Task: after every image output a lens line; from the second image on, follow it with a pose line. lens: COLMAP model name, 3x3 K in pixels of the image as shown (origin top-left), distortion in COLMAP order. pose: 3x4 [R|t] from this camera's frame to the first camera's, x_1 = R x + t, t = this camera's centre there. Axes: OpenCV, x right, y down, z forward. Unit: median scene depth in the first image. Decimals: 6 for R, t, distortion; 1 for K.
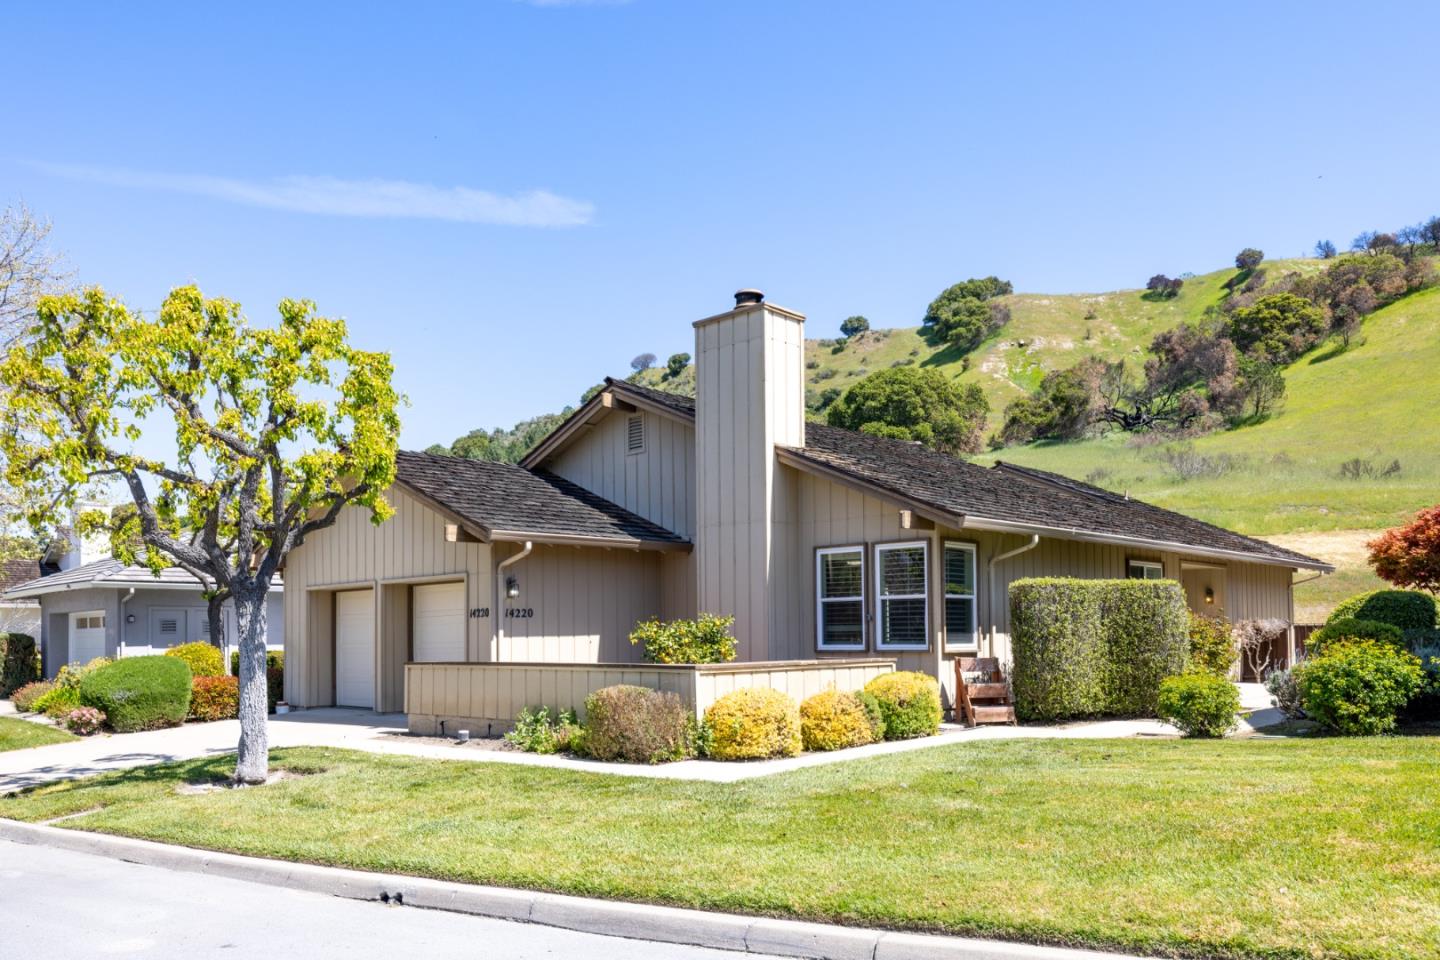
lens RADIAL K [[1287.4, 0, 726.0], [0, 1287.4, 626.6], [0, 0, 1]] dist [-0.003500, 0.007495]
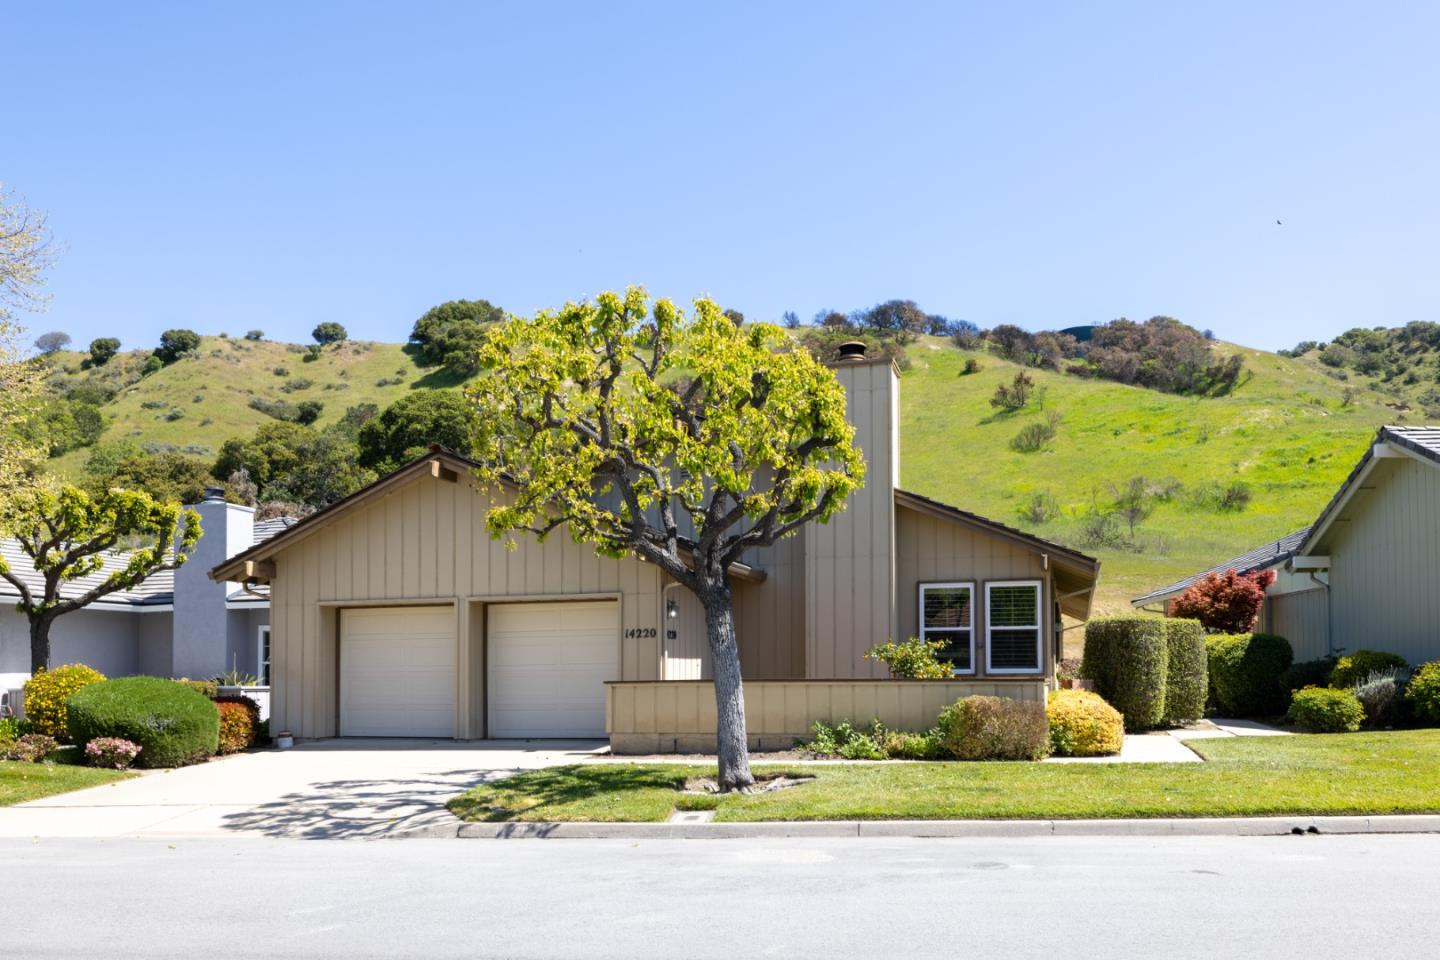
lens RADIAL K [[1469.4, 0, 718.2], [0, 1469.4, 645.3], [0, 0, 1]] dist [0.002700, 0.011916]
pose [[0.860628, 0.021009, 0.508801, -0.532342], [-0.007617, 0.999568, -0.028389, 0.022483], [-0.509178, 0.020557, 0.860416, -0.004154]]
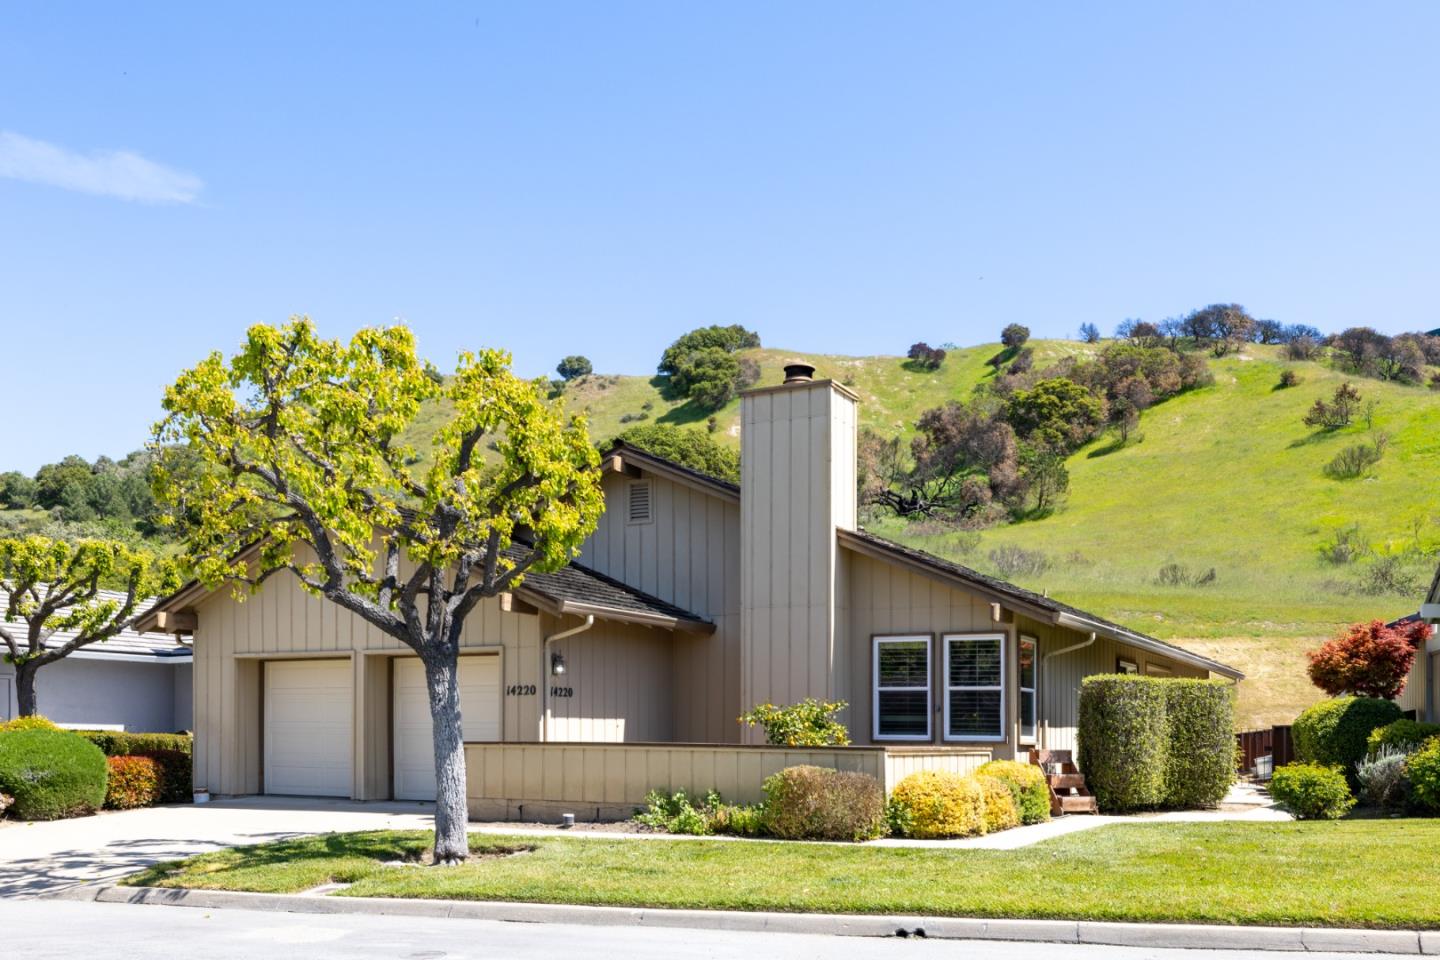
lens RADIAL K [[1614.5, 0, 749.5], [0, 1614.5, 742.0], [0, 0, 1]] dist [0.000560, 0.006646]
pose [[0.955458, 0.024483, 0.294110, -0.277884], [-0.025954, 0.999663, 0.001101, 0.015346], [-0.293984, -0.008686, 0.955771, -0.106780]]
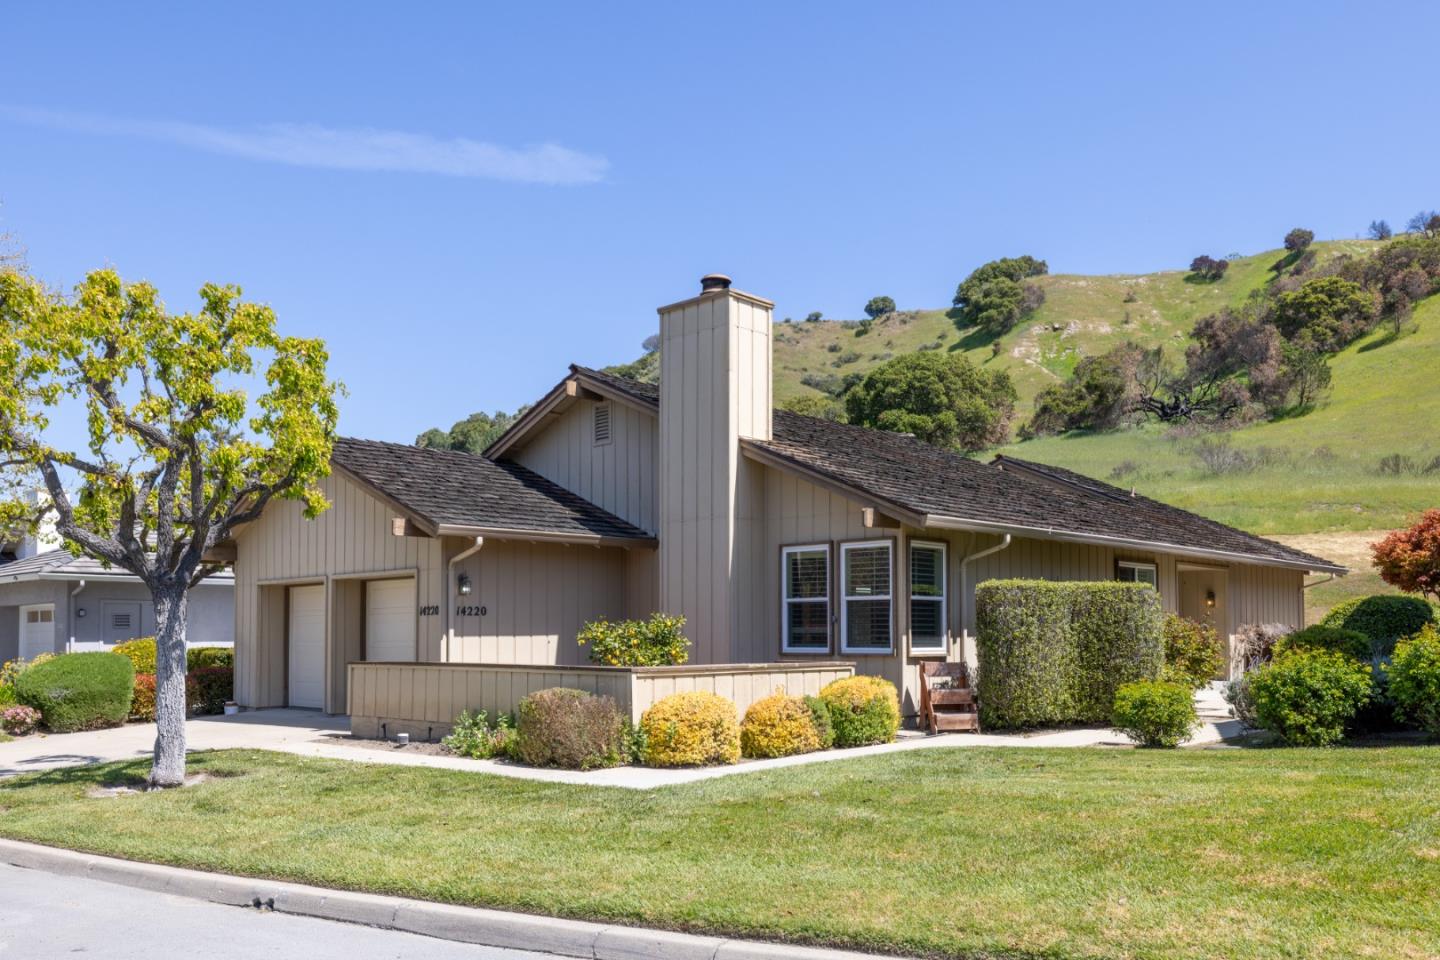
lens RADIAL K [[1381.3, 0, 759.8], [0, 1381.3, 614.8], [0, 0, 1]] dist [-0.001833, 0.004294]
pose [[0.999961, 0.008811, 0.001060, 0.038895], [-0.008803, 0.999932, -0.007602, -0.001445], [-0.001127, 0.007592, 0.999971, -0.017793]]
